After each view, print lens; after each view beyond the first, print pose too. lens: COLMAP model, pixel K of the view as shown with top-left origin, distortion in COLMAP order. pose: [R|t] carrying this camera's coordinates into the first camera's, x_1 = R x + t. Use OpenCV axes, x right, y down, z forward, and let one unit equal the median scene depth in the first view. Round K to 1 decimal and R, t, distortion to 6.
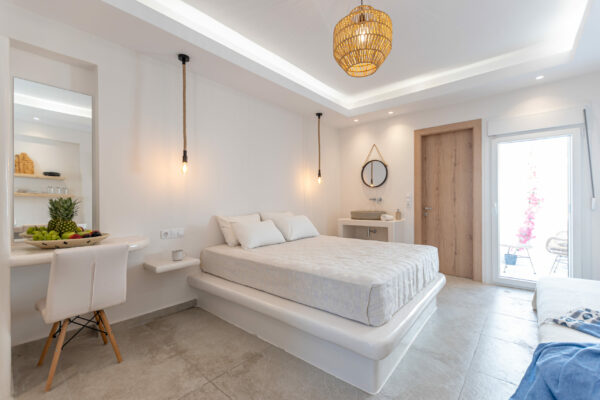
lens RADIAL K [[257.8, 0, 300.0], [0, 257.8, 200.0], [0, 0, 1]] dist [0.000970, -0.000146]
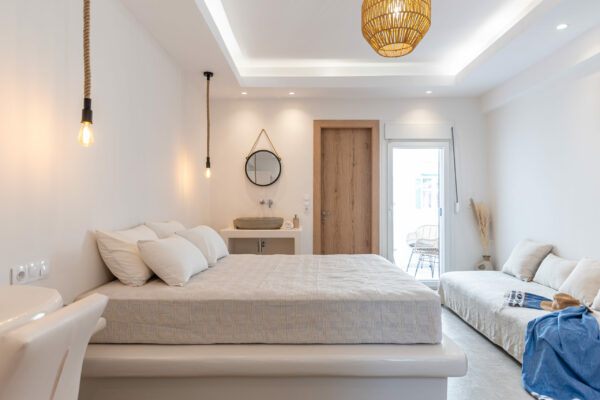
lens RADIAL K [[363.6, 0, 300.0], [0, 363.6, 200.0], [0, 0, 1]] dist [-0.000411, 0.000177]
pose [[0.767770, 0.014459, 0.640563, -0.360224], [-0.009613, 0.999893, -0.011047, 0.002558], [-0.640654, 0.002324, 0.767826, 0.132143]]
